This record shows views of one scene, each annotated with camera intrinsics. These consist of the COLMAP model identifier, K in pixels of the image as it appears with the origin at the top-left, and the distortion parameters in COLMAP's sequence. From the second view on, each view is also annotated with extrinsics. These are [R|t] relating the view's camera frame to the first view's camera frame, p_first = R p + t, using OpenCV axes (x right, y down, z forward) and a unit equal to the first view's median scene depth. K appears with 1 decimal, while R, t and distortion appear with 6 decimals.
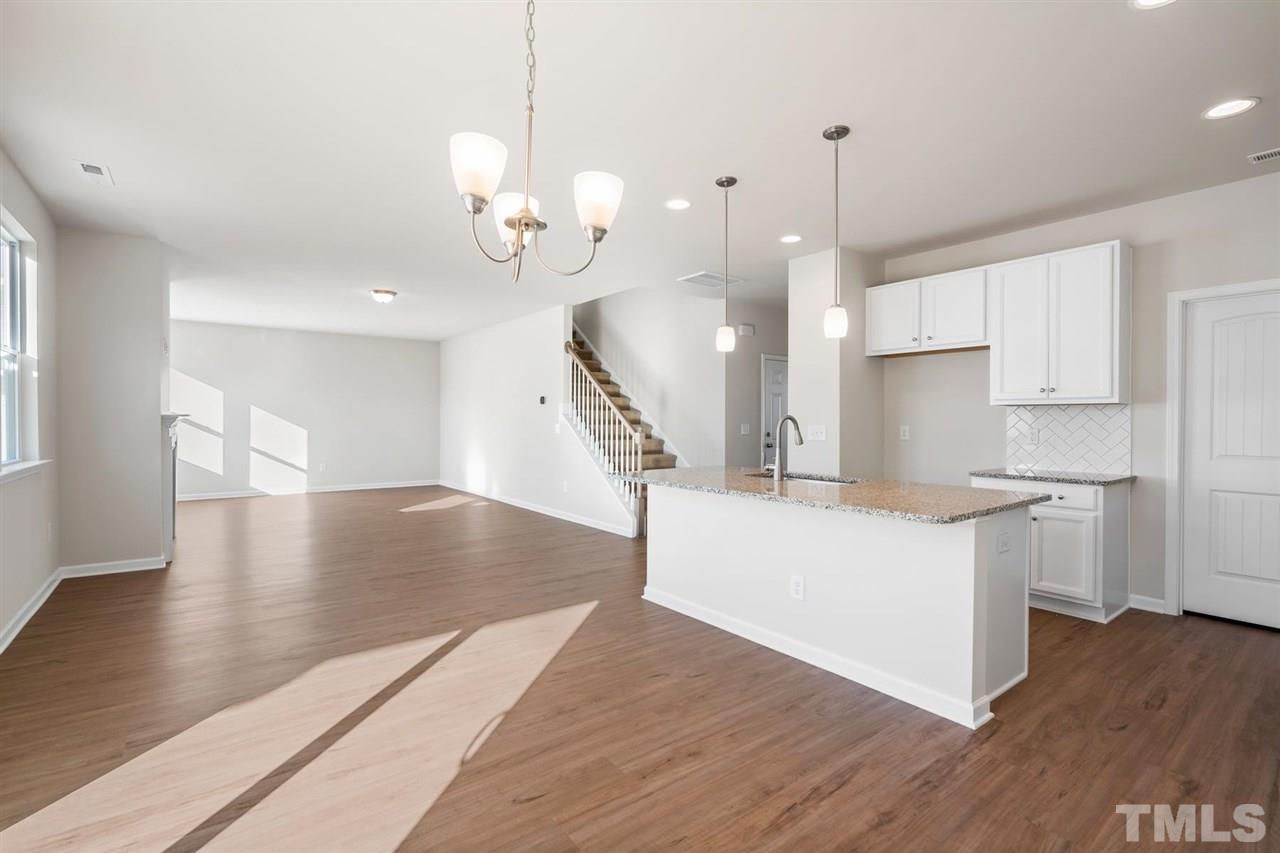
lens RADIAL K [[583.9, 0, 646.4], [0, 583.9, 417.0], [0, 0, 1]] dist [-0.011888, 0.003920]
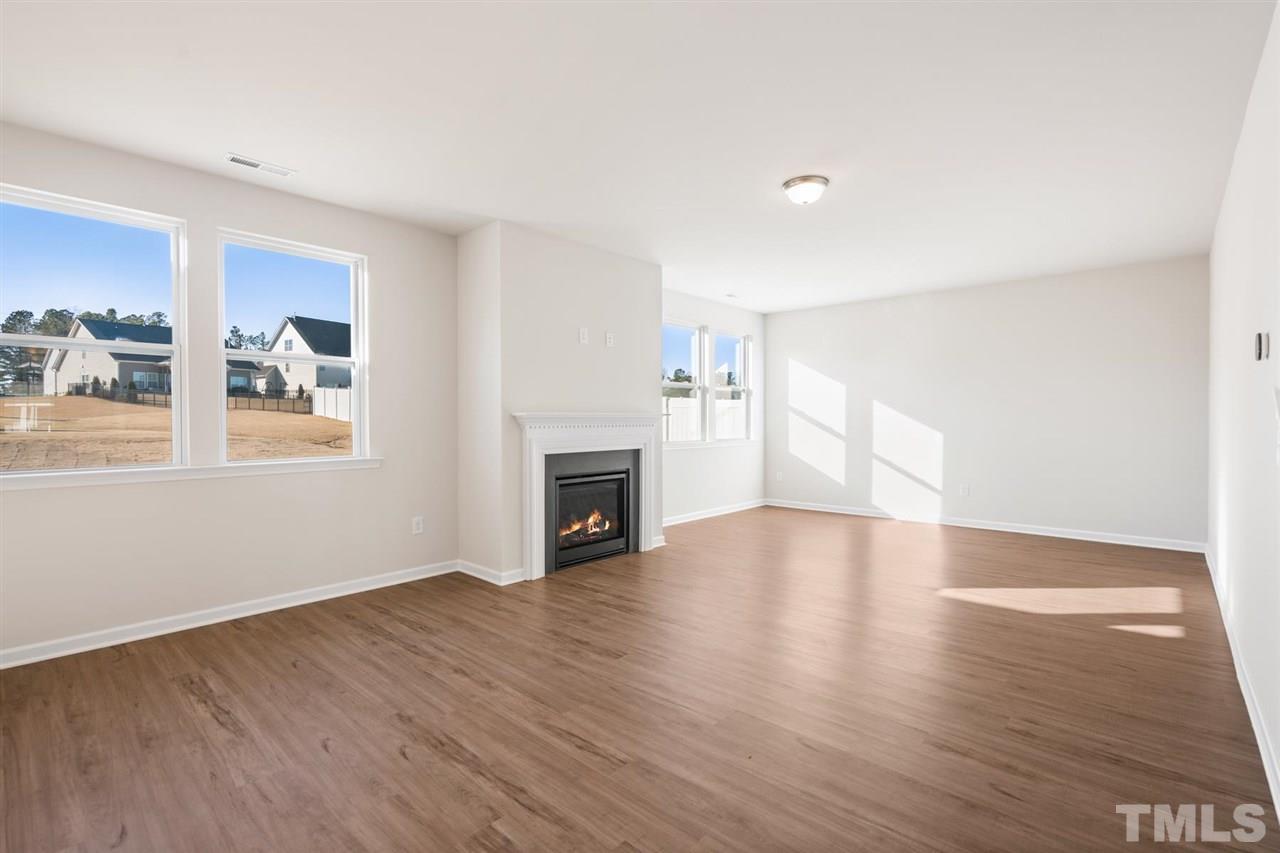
lens RADIAL K [[583.9, 0, 626.1], [0, 583.9, 428.1], [0, 0, 1]] dist [-0.011888, 0.003920]
pose [[0.165485, 0.012160, -0.986137, 0.051974], [0.007092, 0.999883, 0.013519, 0.004635], [0.986187, -0.009230, 0.165380, 0.678458]]
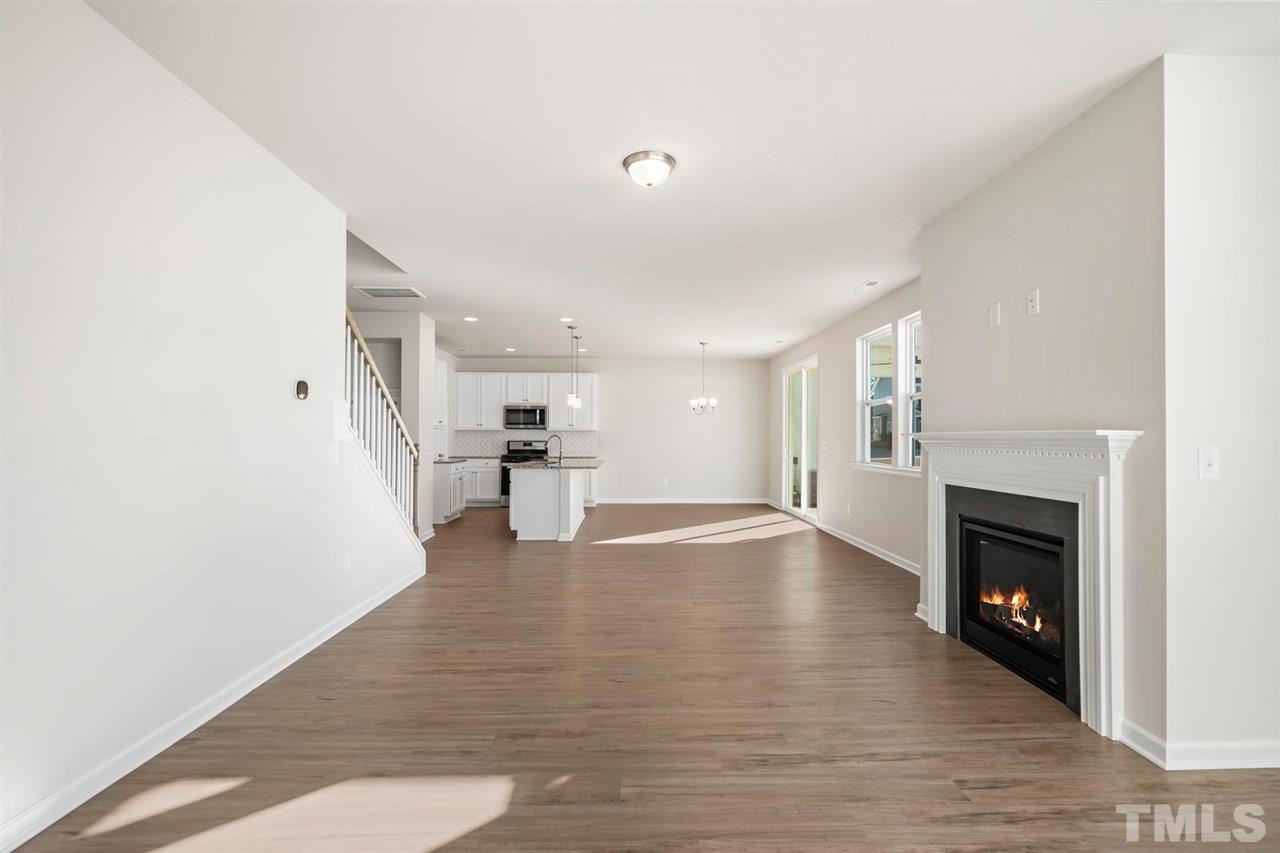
lens RADIAL K [[583.9, 0, 631.0], [0, 583.9, 434.0], [0, 0, 1]] dist [-0.011888, 0.003920]
pose [[-0.795817, -0.002999, 0.605530, -0.652334], [-0.010041, 0.999916, -0.008244, 0.004342], [-0.605454, -0.012641, -0.795780, 1.248015]]
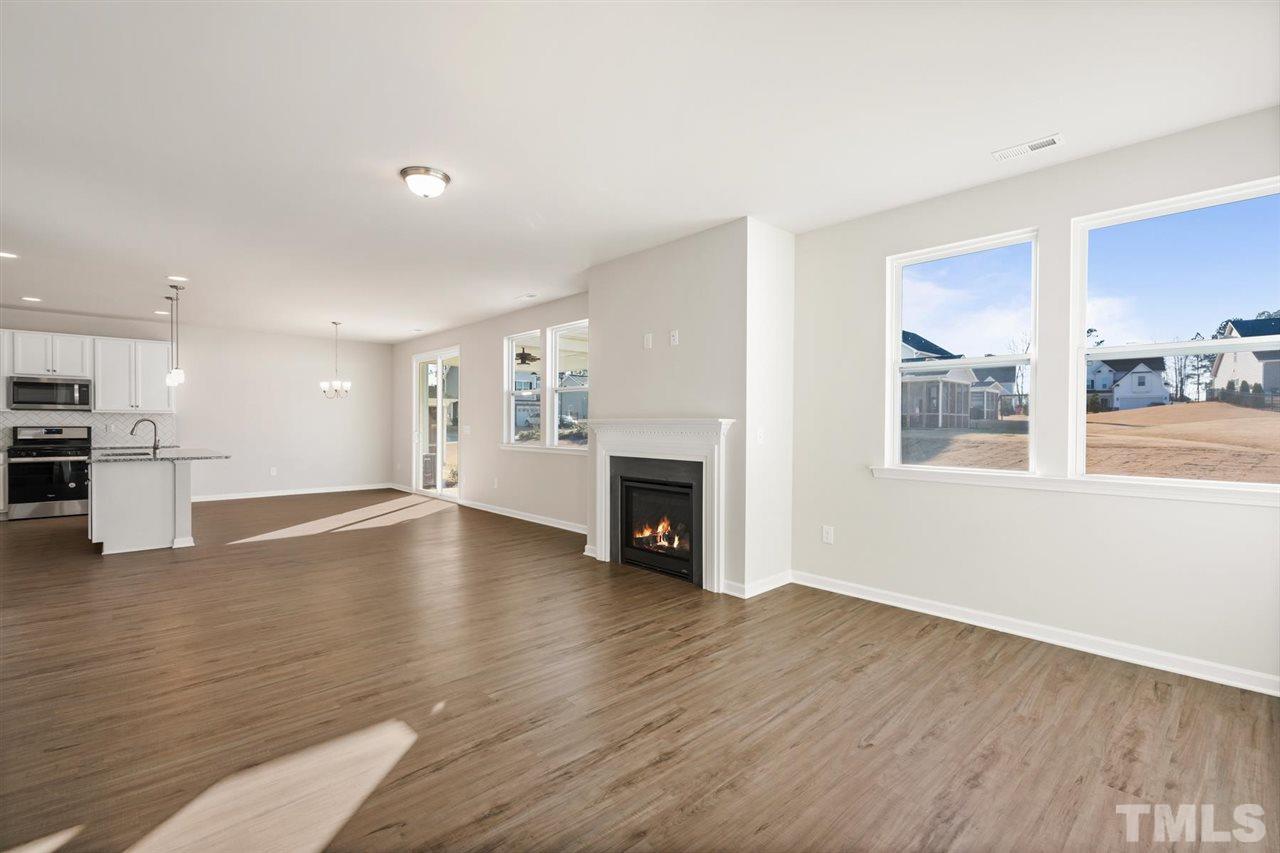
lens RADIAL K [[583.9, 0, 646.0], [0, 583.9, 430.7], [0, 0, 1]] dist [-0.011888, 0.003920]
pose [[-0.995491, -0.005977, -0.094673, -0.542758], [-0.006656, 0.999954, 0.006867, 0.004948], [0.094627, 0.007466, -0.995485, 1.392776]]
